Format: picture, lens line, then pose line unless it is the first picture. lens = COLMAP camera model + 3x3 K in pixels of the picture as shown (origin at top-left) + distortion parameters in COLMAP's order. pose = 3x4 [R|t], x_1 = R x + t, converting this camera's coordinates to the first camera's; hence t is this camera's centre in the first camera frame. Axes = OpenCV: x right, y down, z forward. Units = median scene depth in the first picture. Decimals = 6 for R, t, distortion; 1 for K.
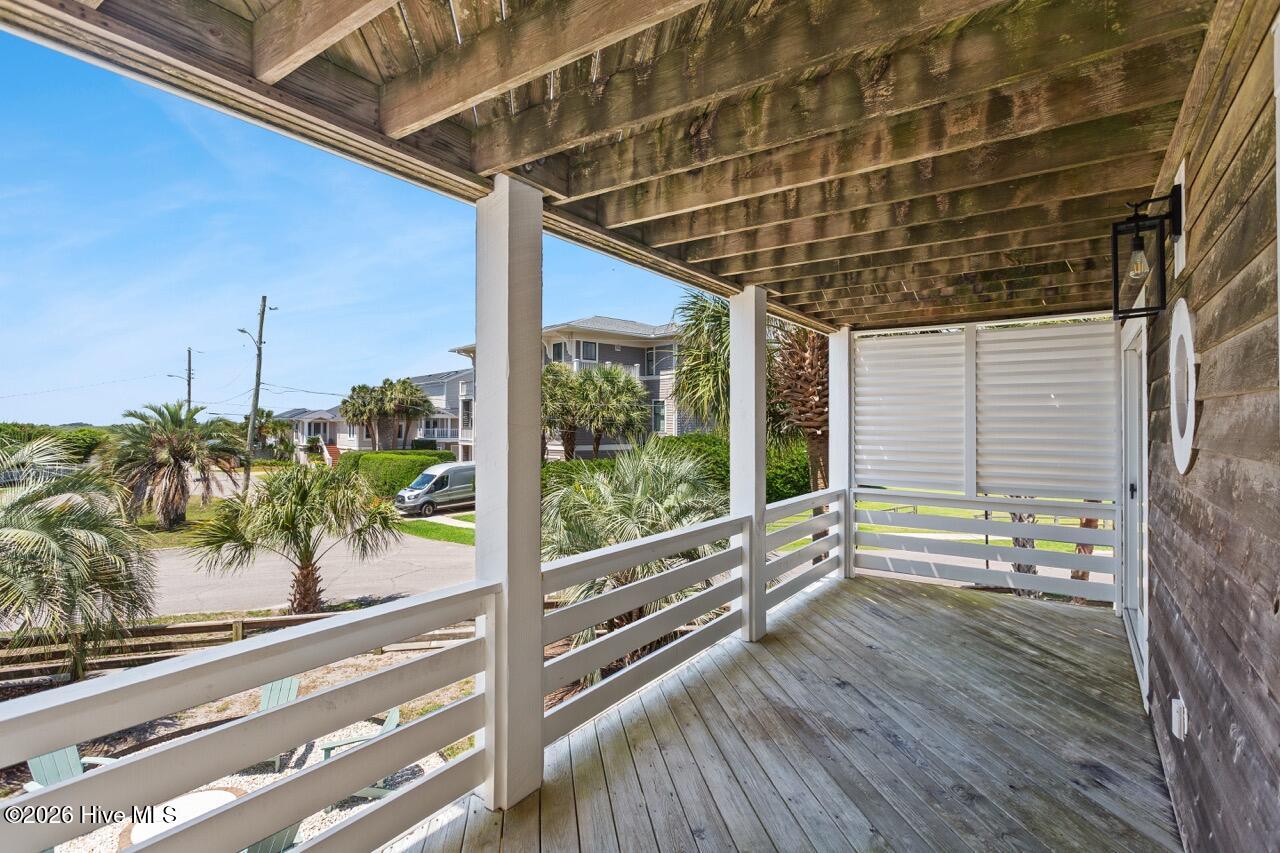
lens RADIAL K [[608.5, 0, 644.8], [0, 608.5, 421.8], [0, 0, 1]] dist [0.000306, 0.000143]
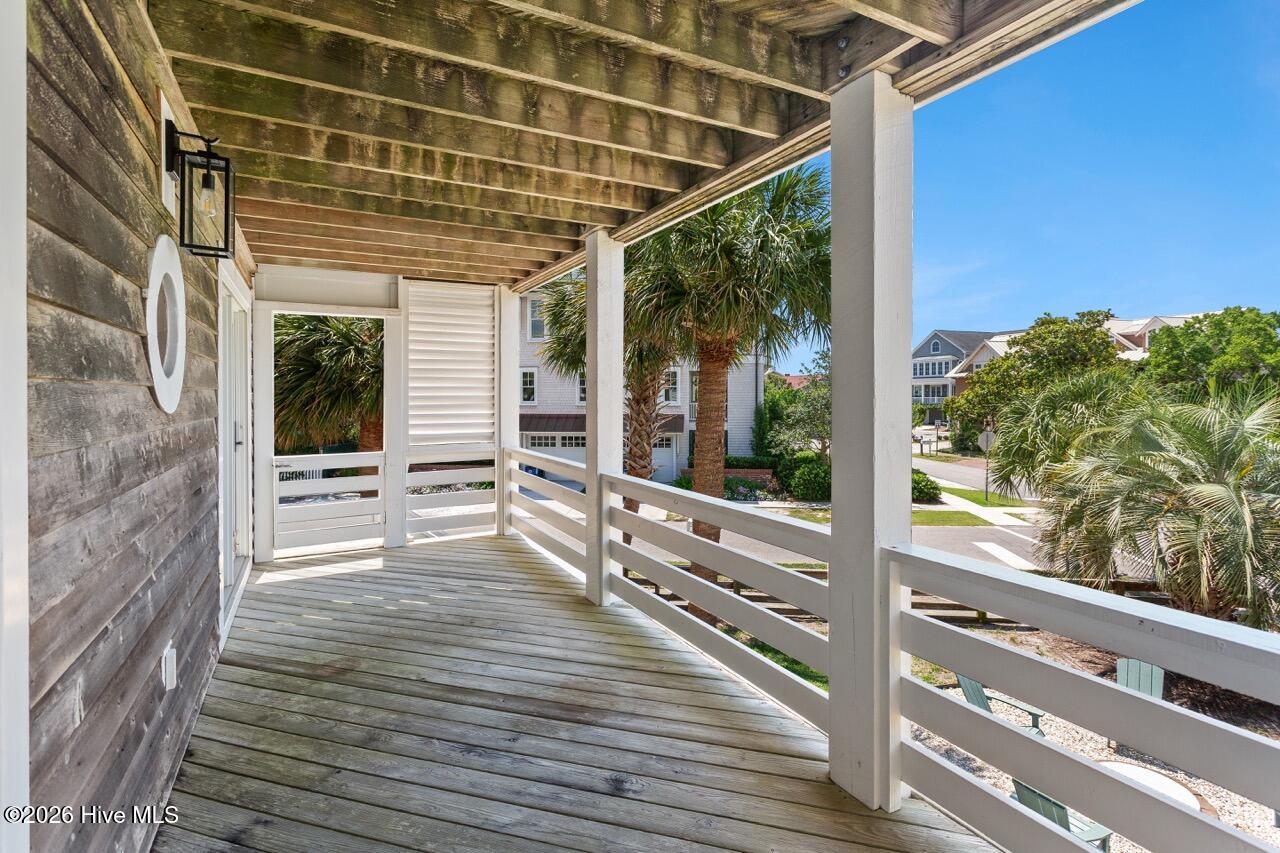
lens RADIAL K [[619.5, 0, 640.8], [0, 619.5, 397.7], [0, 0, 1]] dist [0.000773, 0.000062]
pose [[-0.456072, 0.001533, -0.889942, 0.301522], [0.004742, 0.999989, -0.000708, 0.013127], [0.889930, -0.004543, -0.456074, 0.452910]]
